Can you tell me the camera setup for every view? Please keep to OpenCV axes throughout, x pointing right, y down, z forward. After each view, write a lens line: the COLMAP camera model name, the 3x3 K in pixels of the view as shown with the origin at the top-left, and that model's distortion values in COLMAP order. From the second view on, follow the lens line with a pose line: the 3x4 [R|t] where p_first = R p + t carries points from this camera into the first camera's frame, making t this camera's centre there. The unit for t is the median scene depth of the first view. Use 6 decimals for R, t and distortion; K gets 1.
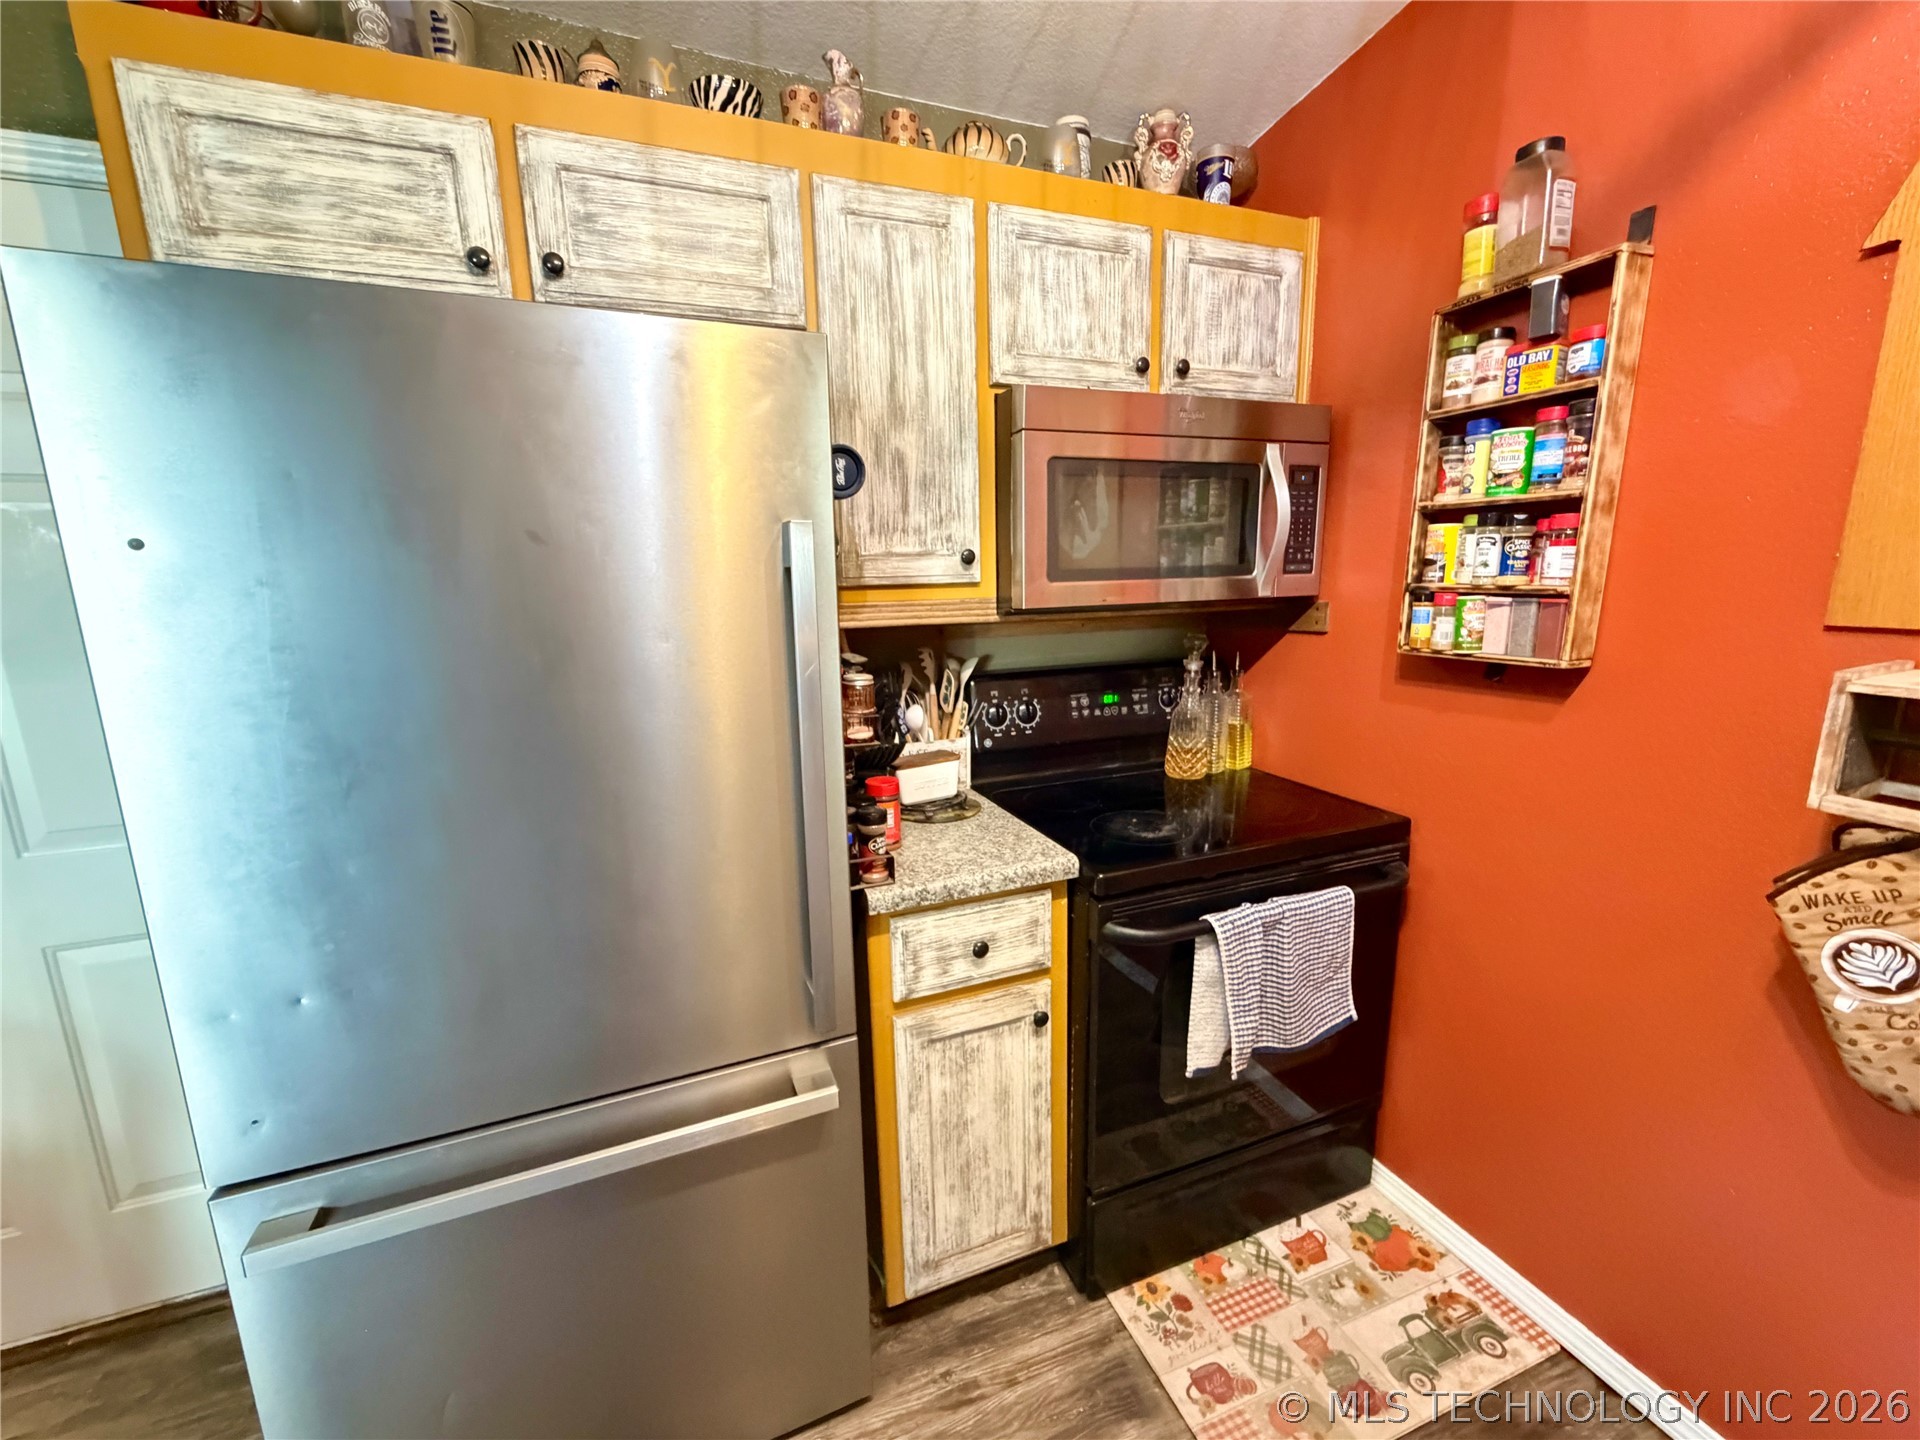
lens RADIAL K [[768.0, 0, 956.7], [0, 768.0, 719.6], [0, 0, 1]] dist [0.000814, -0.000206]
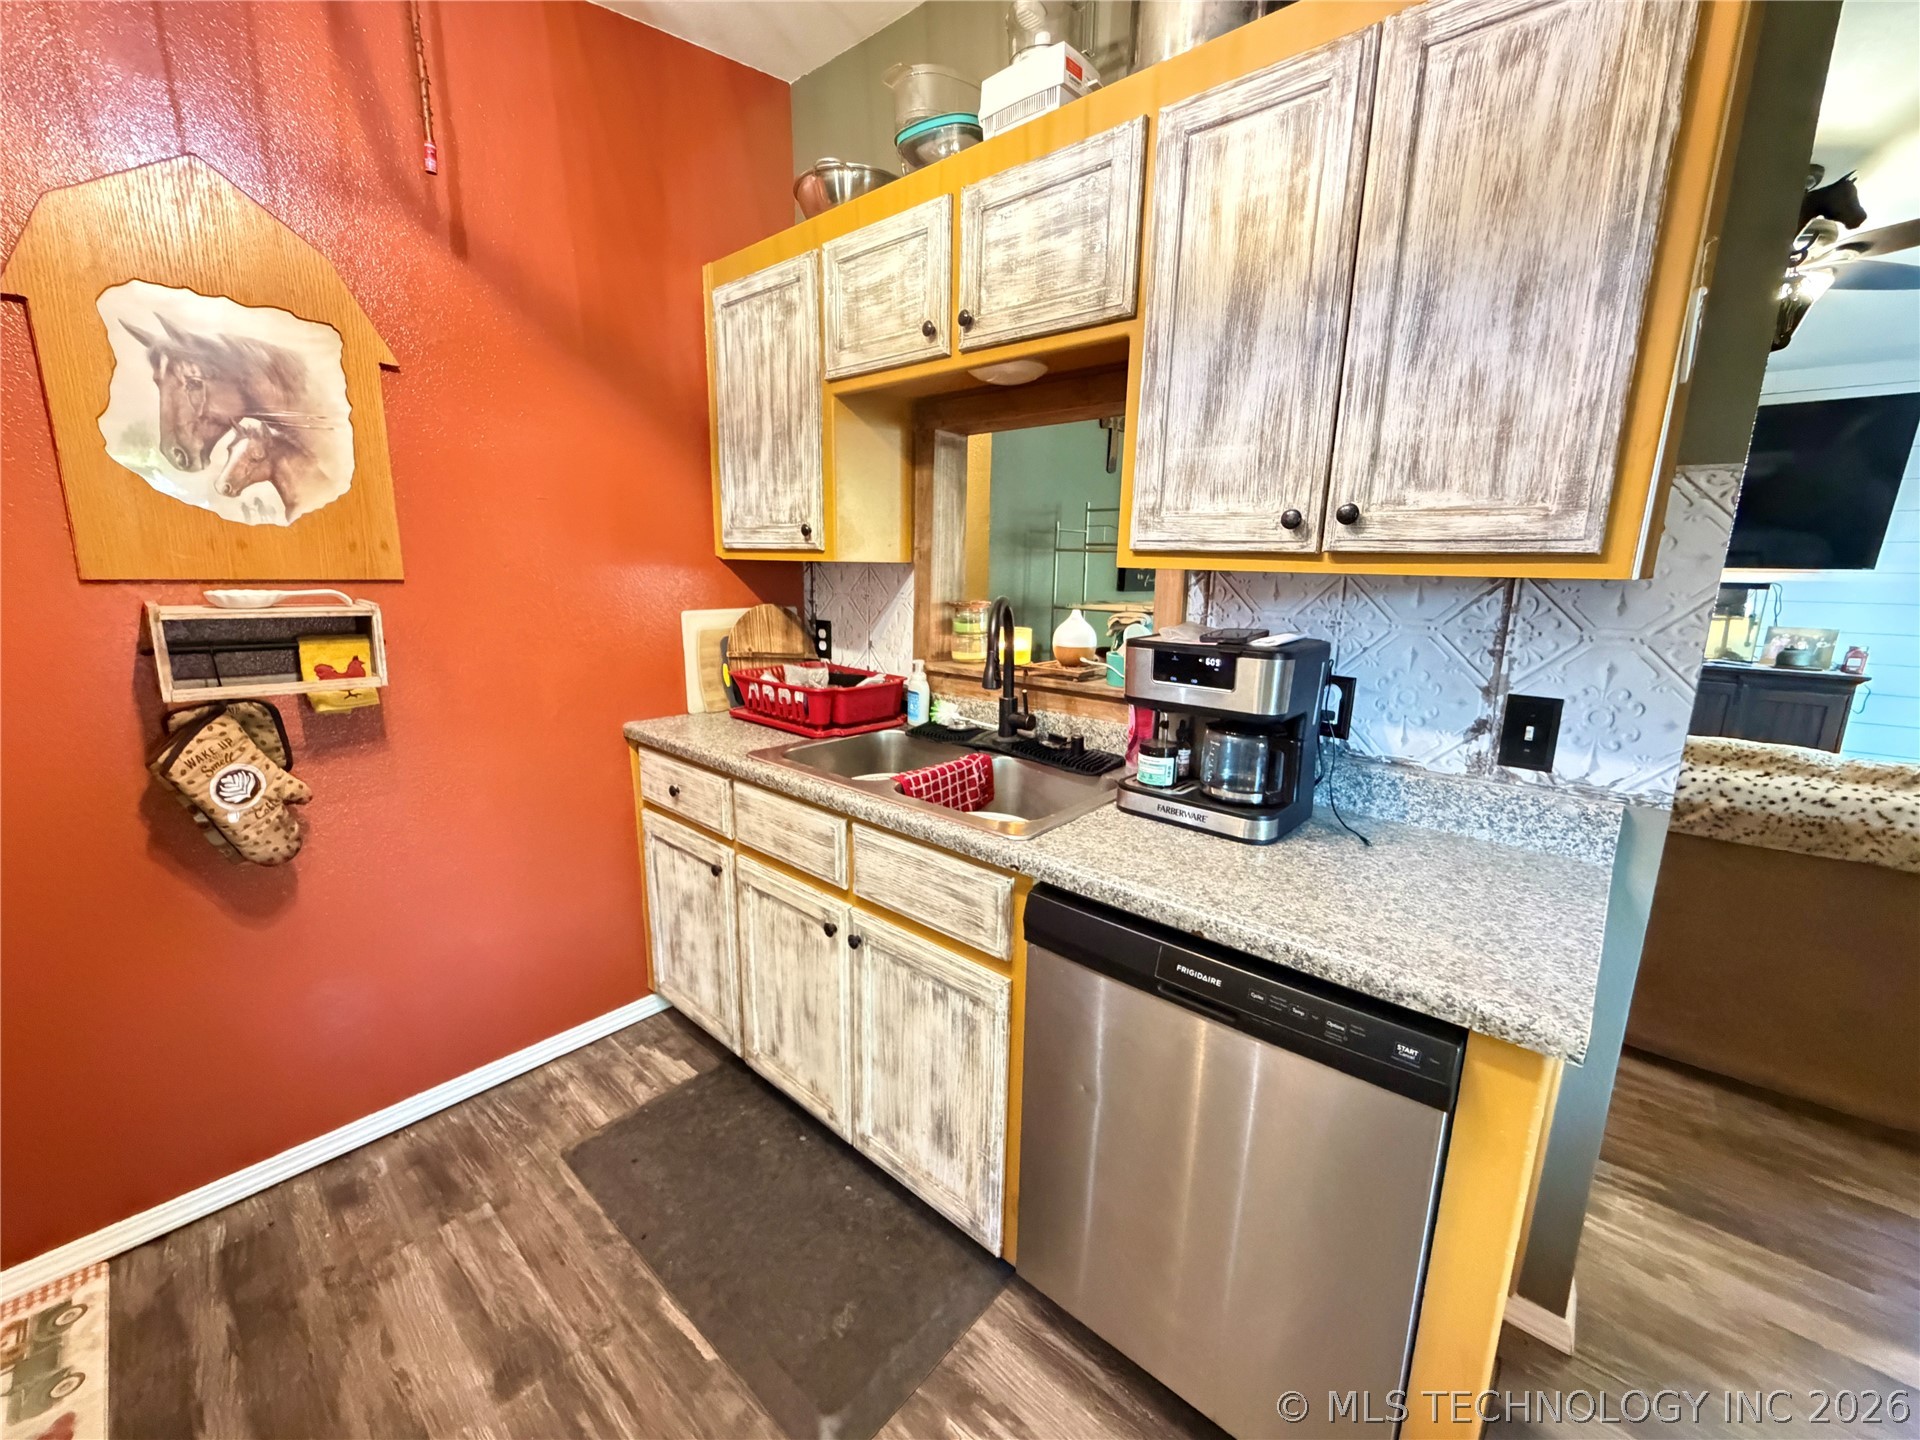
lens RADIAL K [[768.0, 0, 955.5], [0, 768.0, 719.9], [0, 0, 1]] dist [0.000814, -0.000206]
pose [[-0.448241, -0.169400, 0.877715, -0.580741], [0.162950, 0.949945, 0.266557, 0.001116], [-0.878935, 0.262505, -0.398200, 0.187268]]
